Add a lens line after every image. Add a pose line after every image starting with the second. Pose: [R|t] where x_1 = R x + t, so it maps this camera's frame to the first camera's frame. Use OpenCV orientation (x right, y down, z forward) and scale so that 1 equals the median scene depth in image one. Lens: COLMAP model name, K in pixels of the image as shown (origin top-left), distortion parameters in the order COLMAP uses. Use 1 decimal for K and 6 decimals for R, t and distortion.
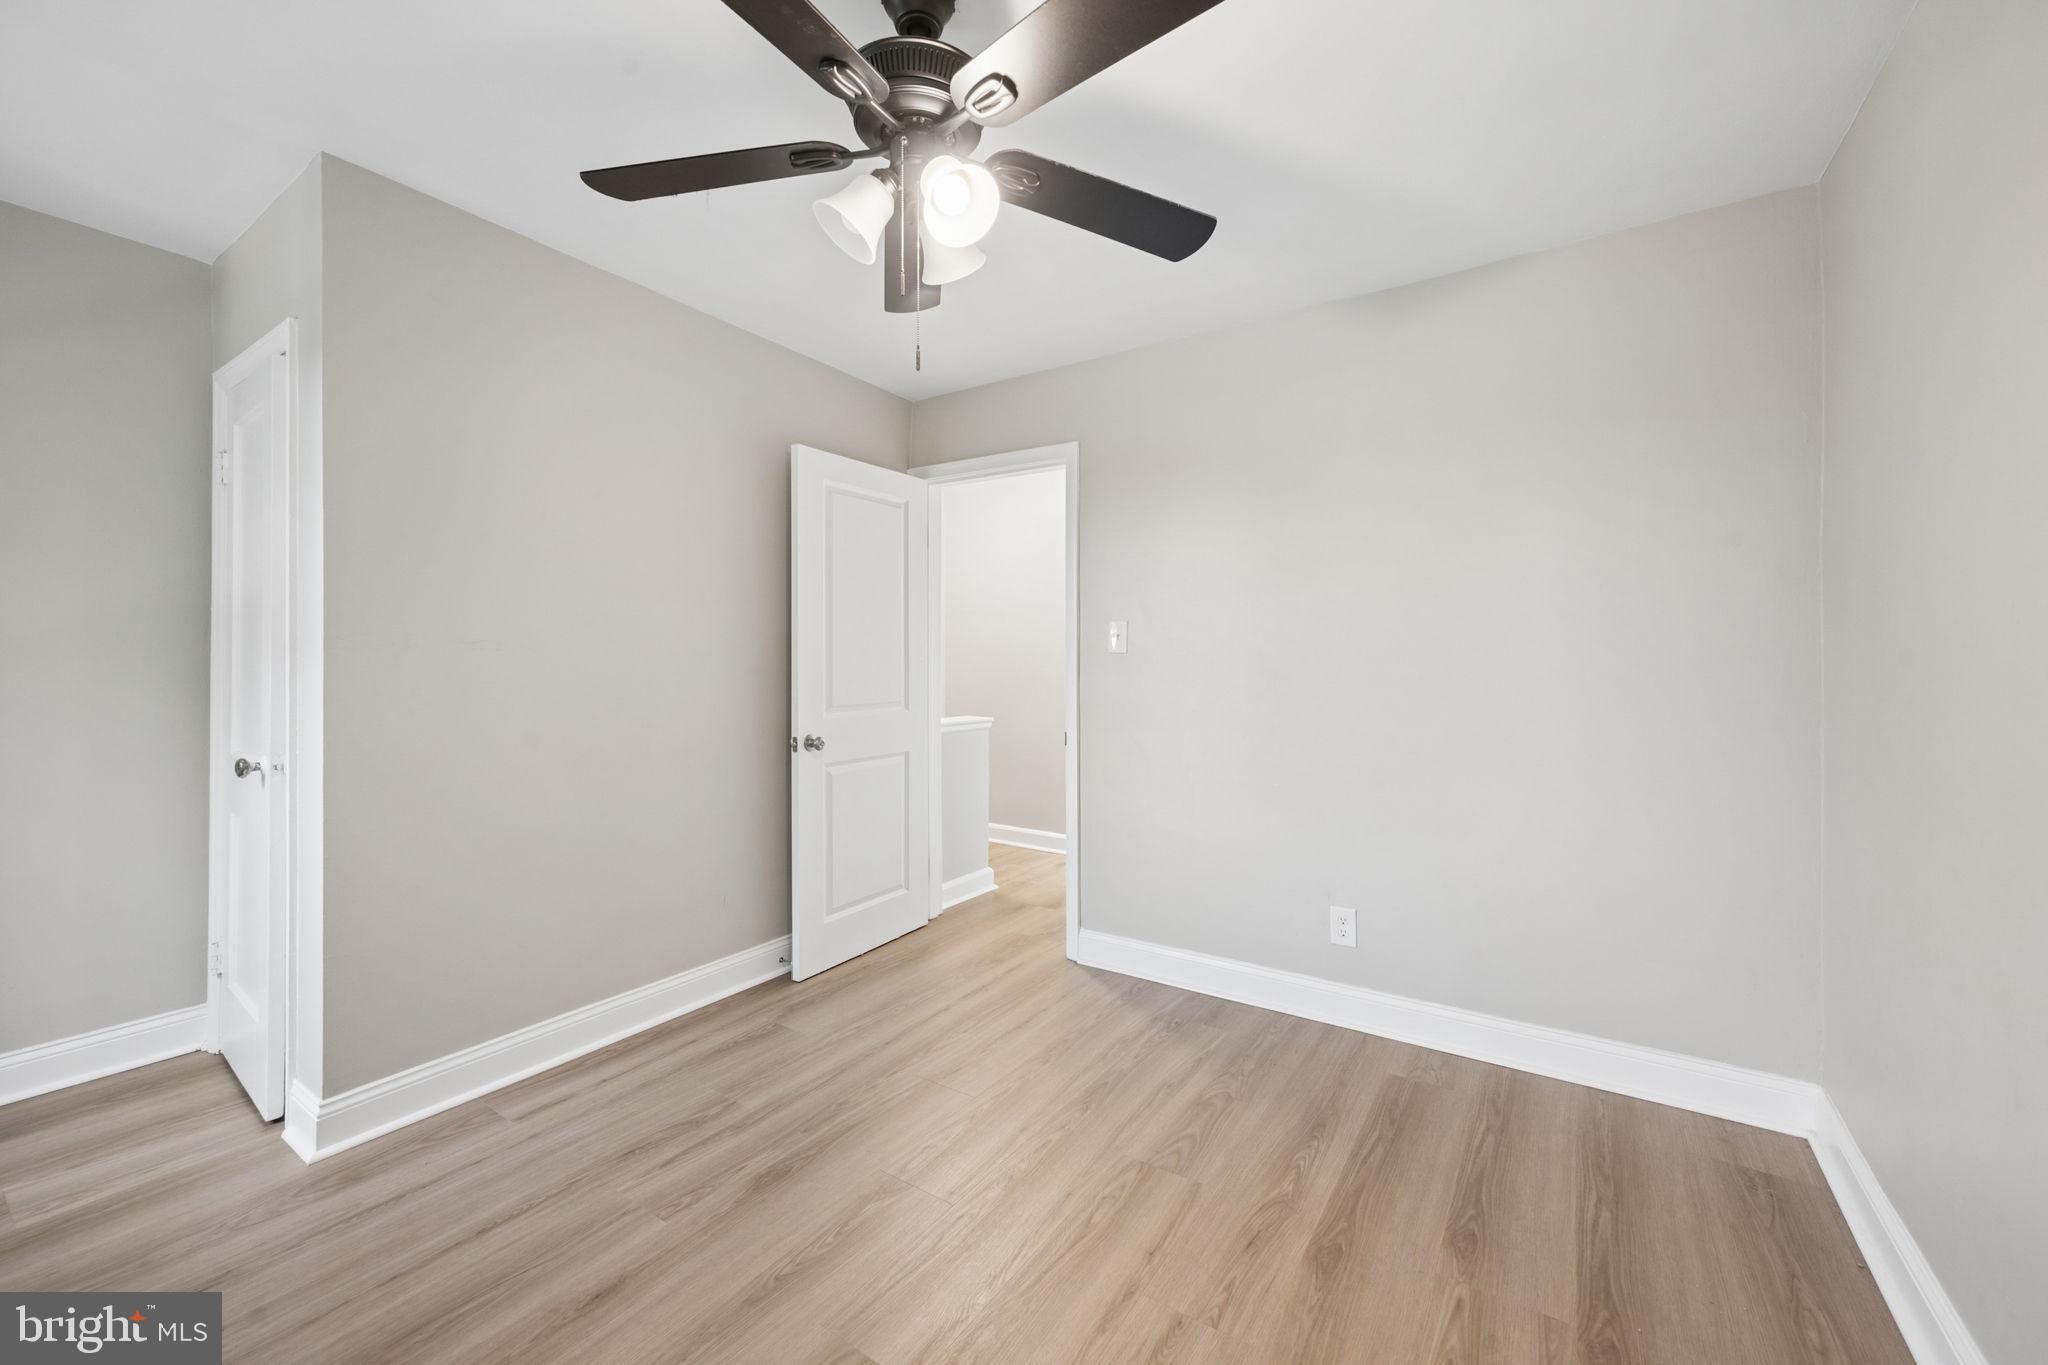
lens RADIAL K [[810.8, 0, 1021.1], [0, 810.8, 664.8], [0, 0, 1]] dist [0.005996, -0.000052]
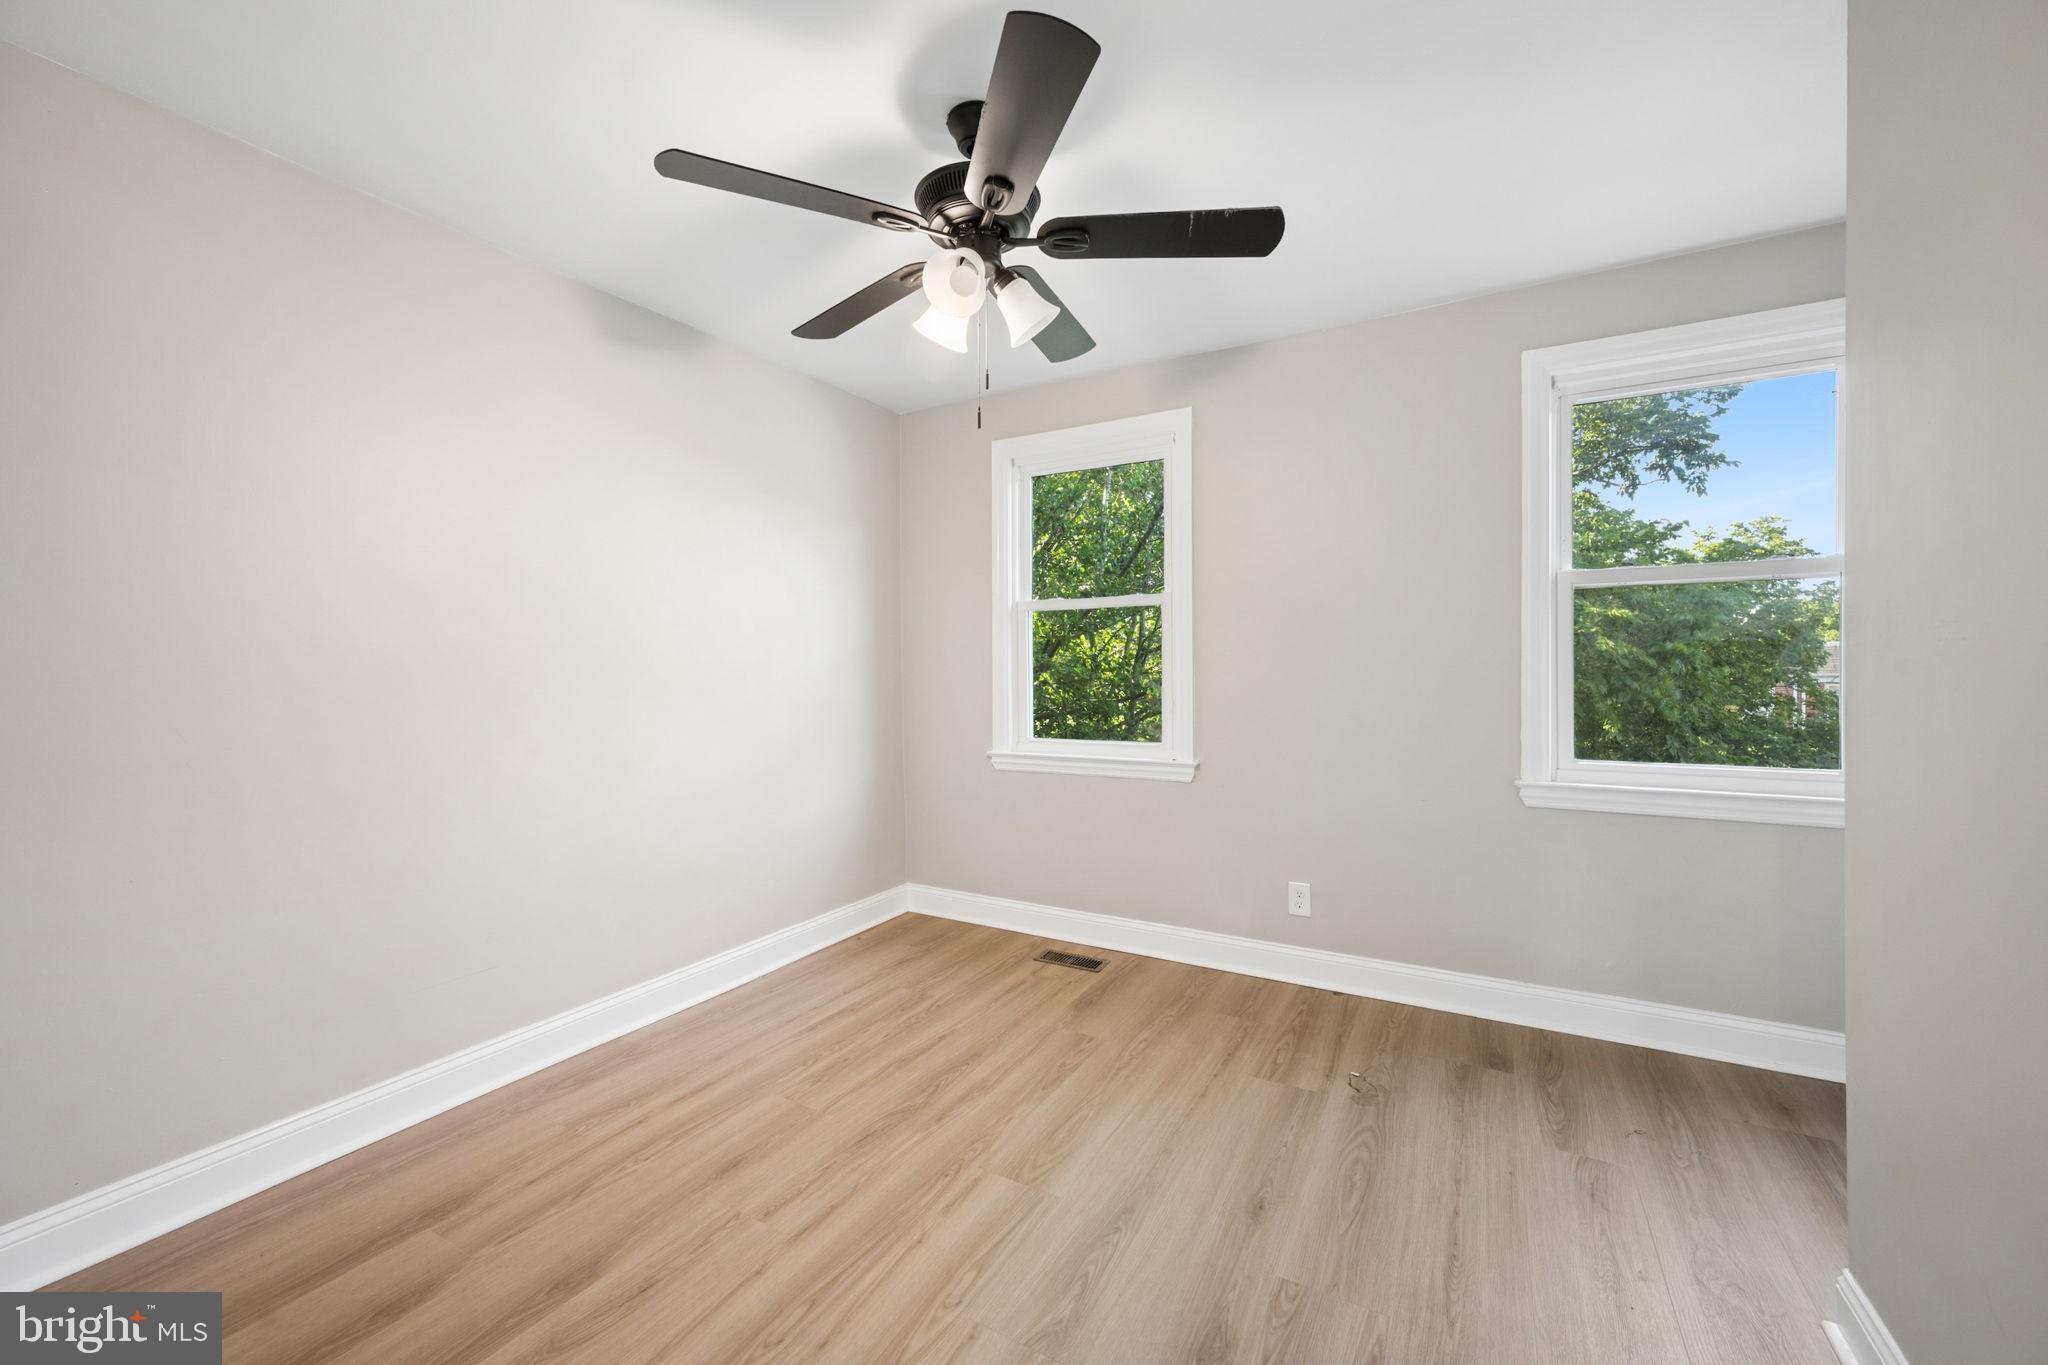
lens RADIAL K [[810.8, 0, 1021.1], [0, 810.8, 664.8], [0, 0, 1]] dist [0.005996, -0.000052]
pose [[-0.996808, 0.005524, -0.079645, -0.050724], [0.005604, 0.999984, -0.000776, -0.004126], [0.079640, -0.001220, -0.996823, 1.235399]]
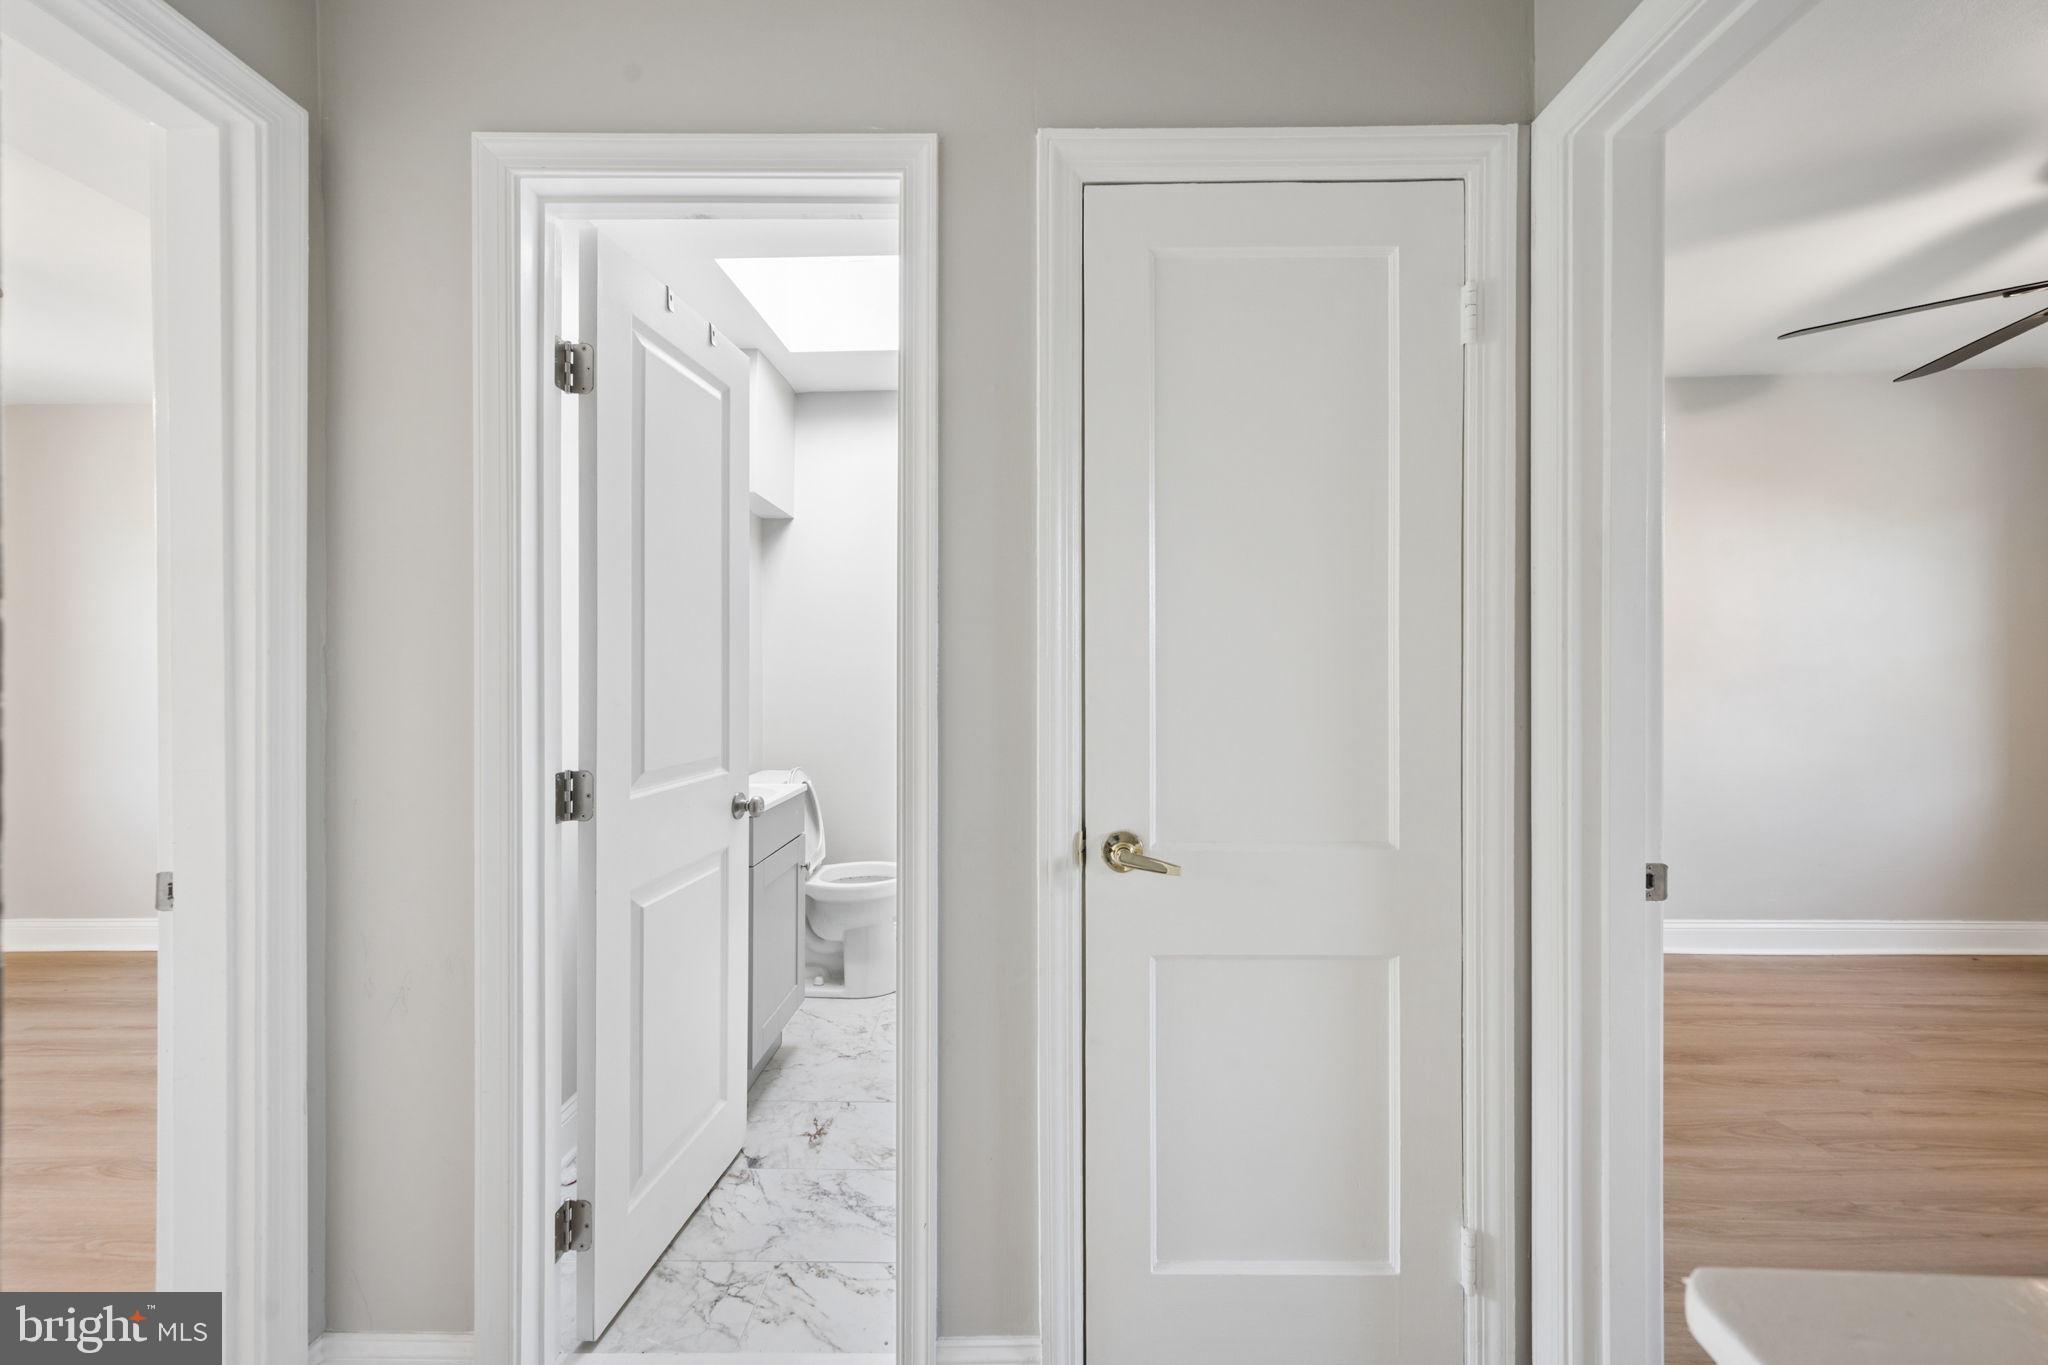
lens RADIAL K [[796.5, 0, 1026.1], [0, 796.5, 674.3], [0, 0, 1]] dist [0.004807, 0.000035]
pose [[-0.554300, -0.001374, 0.832316, -0.105539], [0.004679, 0.999978, 0.004767, -0.004139], [-0.832304, 0.006536, -0.554282, 1.763721]]
